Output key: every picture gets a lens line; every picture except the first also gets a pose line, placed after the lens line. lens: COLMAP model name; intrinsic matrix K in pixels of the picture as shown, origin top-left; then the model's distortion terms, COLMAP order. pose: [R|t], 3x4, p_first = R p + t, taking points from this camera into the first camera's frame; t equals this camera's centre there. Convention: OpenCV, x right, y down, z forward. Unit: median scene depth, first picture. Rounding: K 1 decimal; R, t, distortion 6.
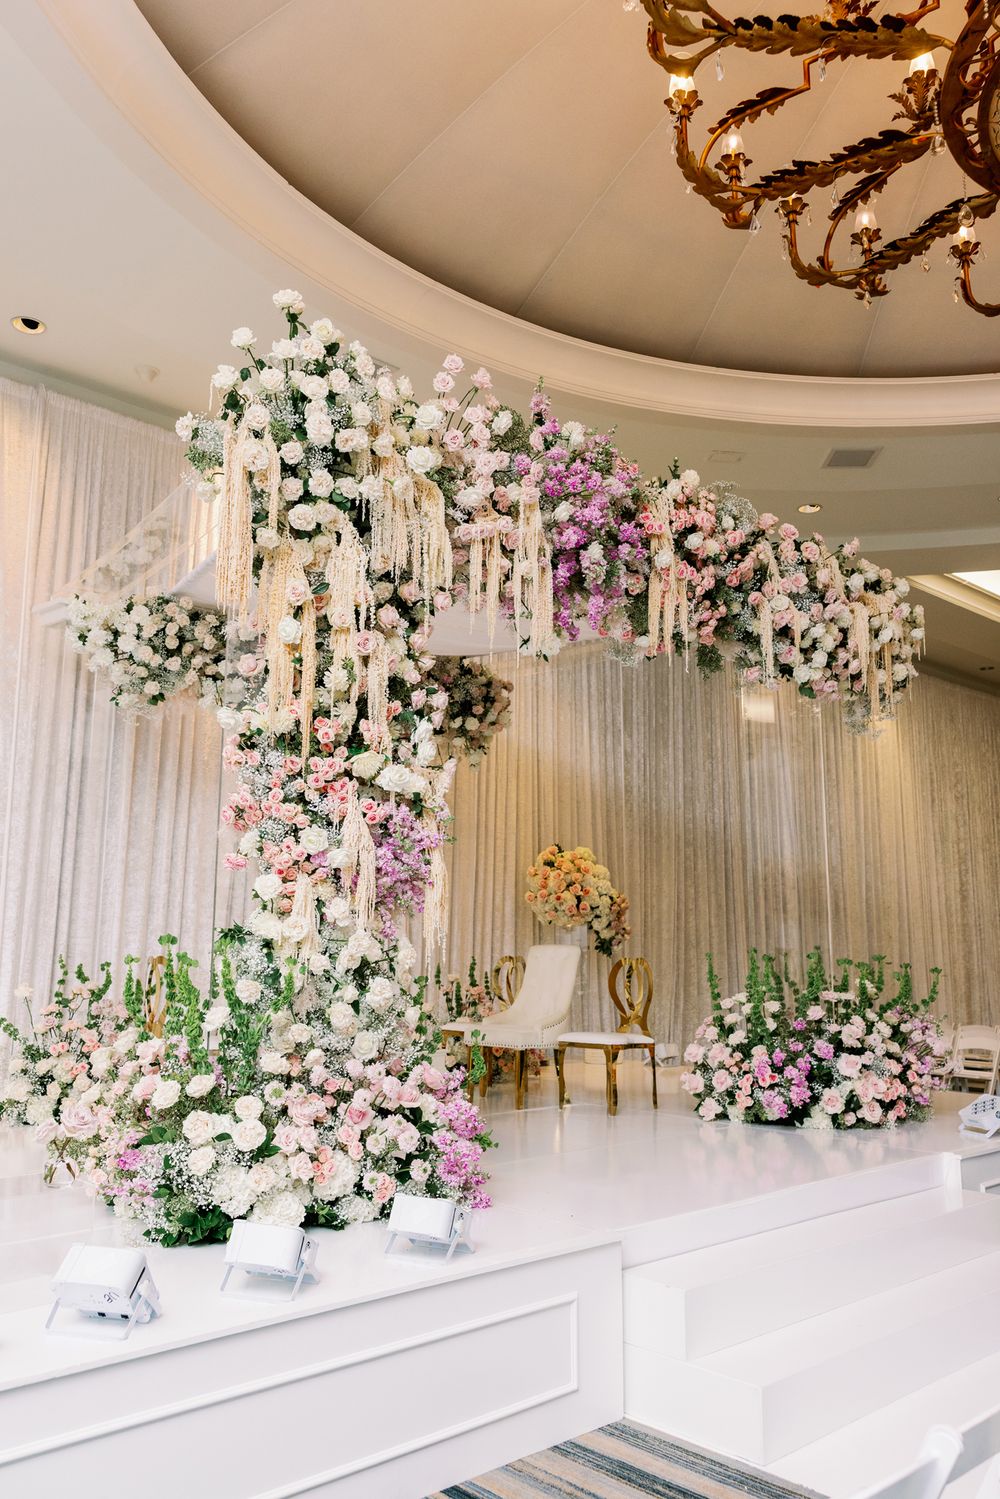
lens RADIAL K [[1173.8, 0, 506.1], [0, 1173.8, 749.6], [0, 0, 1]] dist [0.016309, 0.000164]
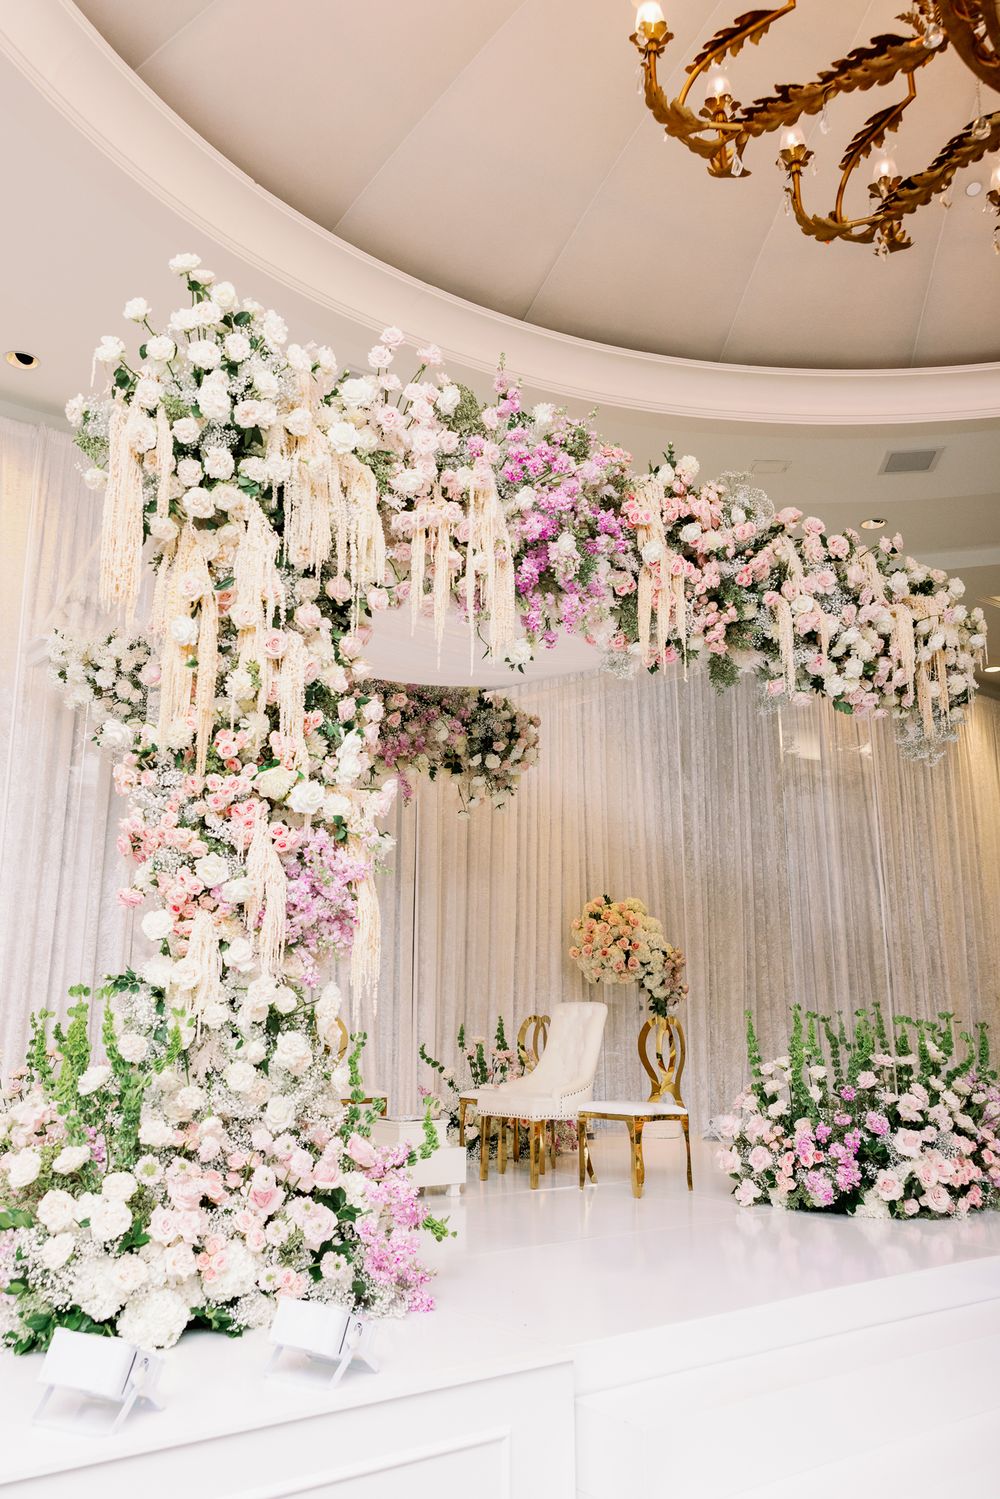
lens RADIAL K [[1173.8, 0, 496.8], [0, 1173.8, 751.9], [0, 0, 1]] dist [0.016309, 0.000164]
pose [[0.994221, -0.024257, -0.104574, 0.097907], [0.018553, 0.998304, -0.055174, 0.029688], [0.105735, 0.052915, 0.992985, 0.115216]]
